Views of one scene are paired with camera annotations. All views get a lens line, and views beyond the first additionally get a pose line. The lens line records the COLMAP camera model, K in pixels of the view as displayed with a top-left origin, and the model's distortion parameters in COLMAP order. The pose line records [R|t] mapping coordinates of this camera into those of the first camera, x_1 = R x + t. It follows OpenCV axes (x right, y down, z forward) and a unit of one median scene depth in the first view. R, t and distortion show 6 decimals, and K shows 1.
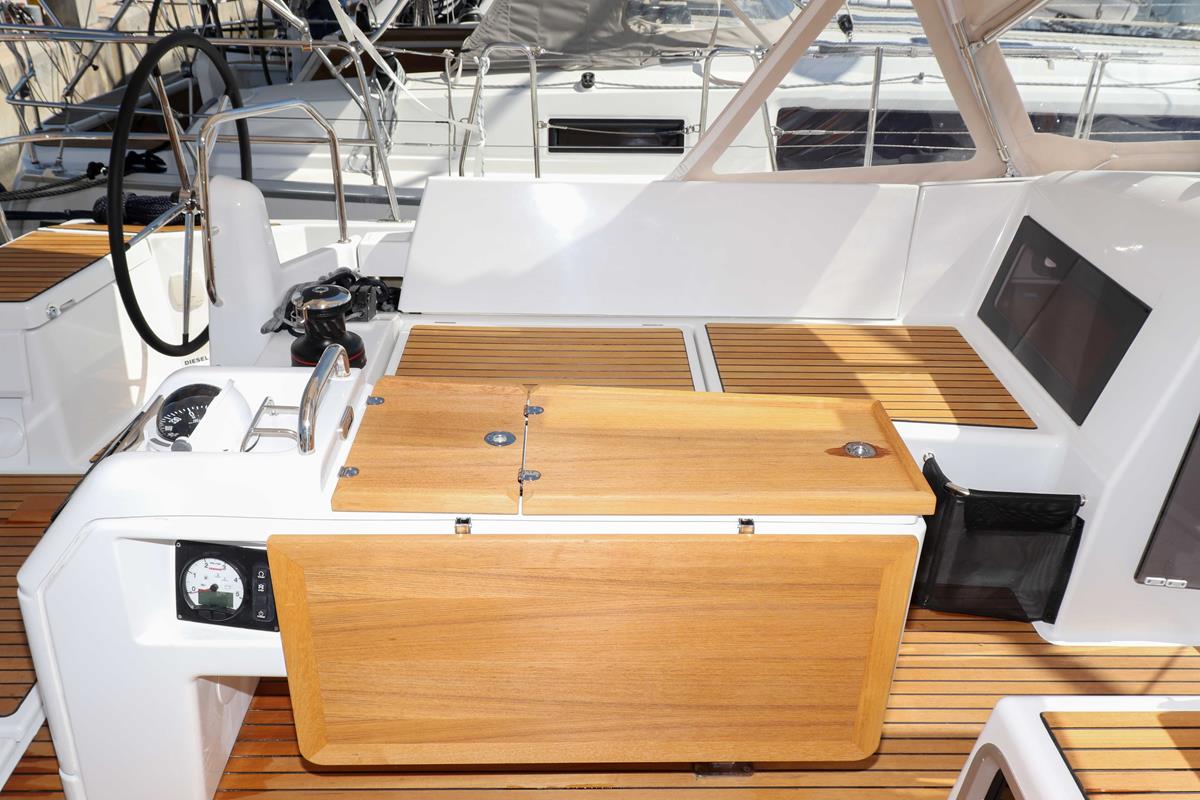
lens RADIAL K [[967.8, 0, 600.7], [0, 967.8, 399.5], [0, 0, 1]] dist [-0.003886, -0.005515]
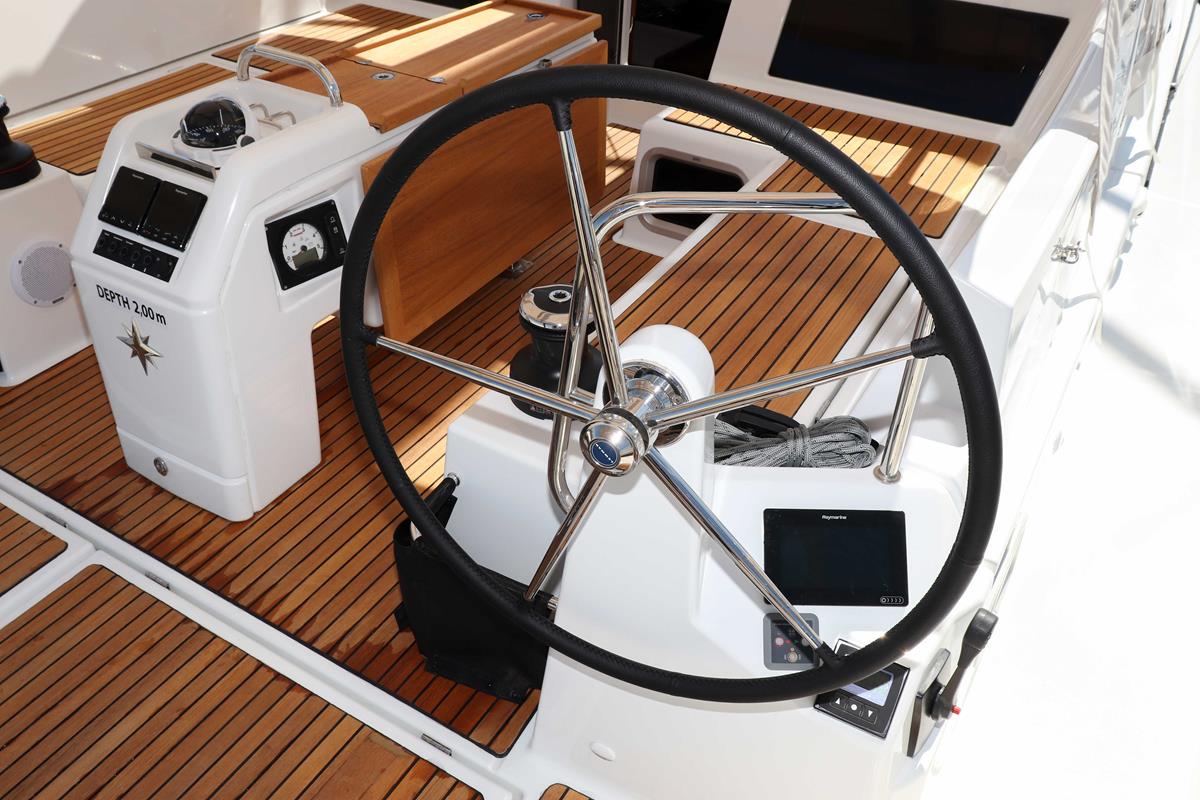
lens RADIAL K [[967.8, 0, 594.2], [0, 967.8, 399.8], [0, 0, 1]] dist [-0.003886, -0.005515]
pose [[0.534602, -0.522482, 0.664239, -1.145173], [0.377213, 0.850871, 0.365691, 0.041638], [-0.756248, 0.055061, 0.651964, -0.114209]]
